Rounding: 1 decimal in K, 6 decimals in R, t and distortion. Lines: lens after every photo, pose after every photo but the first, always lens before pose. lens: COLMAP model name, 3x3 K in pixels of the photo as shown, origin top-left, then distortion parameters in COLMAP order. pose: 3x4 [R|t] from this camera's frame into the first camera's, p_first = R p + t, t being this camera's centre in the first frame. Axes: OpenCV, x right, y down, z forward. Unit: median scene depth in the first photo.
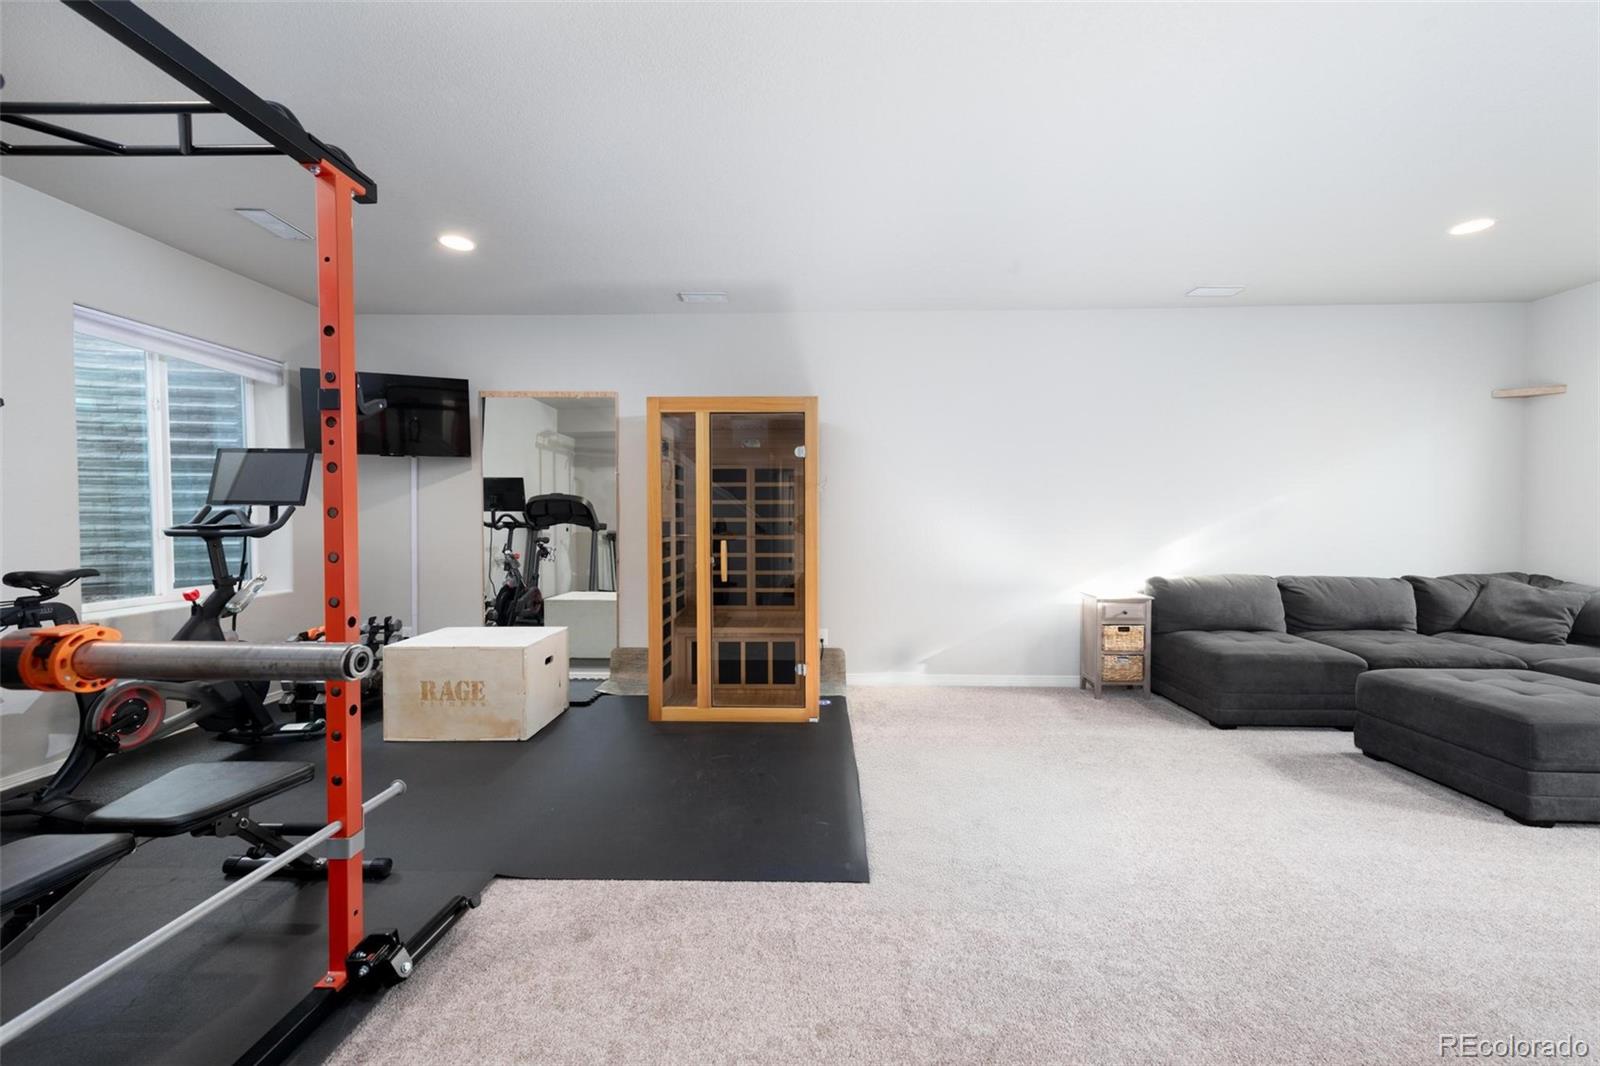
lens RADIAL K [[623.2, 0, 809.8], [0, 623.2, 531.2], [0, 0, 1]] dist [0.008513, -0.001796]
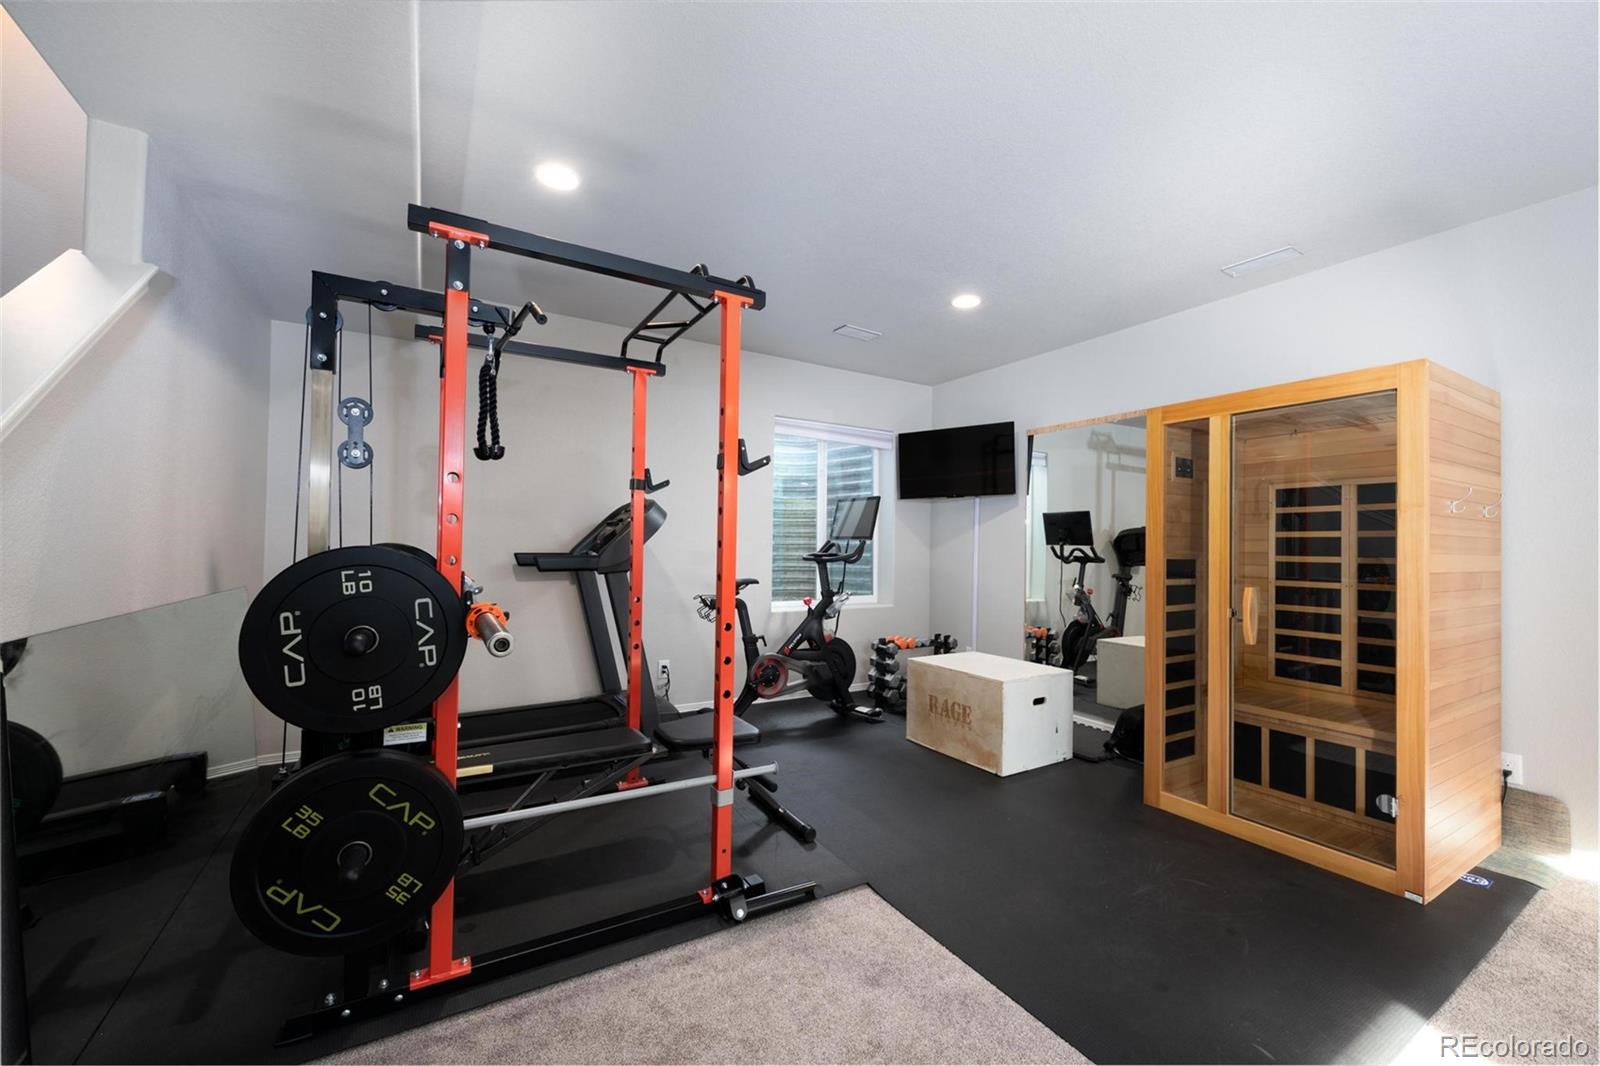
lens RADIAL K [[623.2, 0, 805.5], [0, 623.2, 537.0], [0, 0, 1]] dist [0.008513, -0.001796]
pose [[0.544816, -0.006150, -0.838533, 0.208049], [-0.032519, 0.999066, -0.028456, -0.005727], [0.837925, 0.042772, 0.544107, 0.183074]]
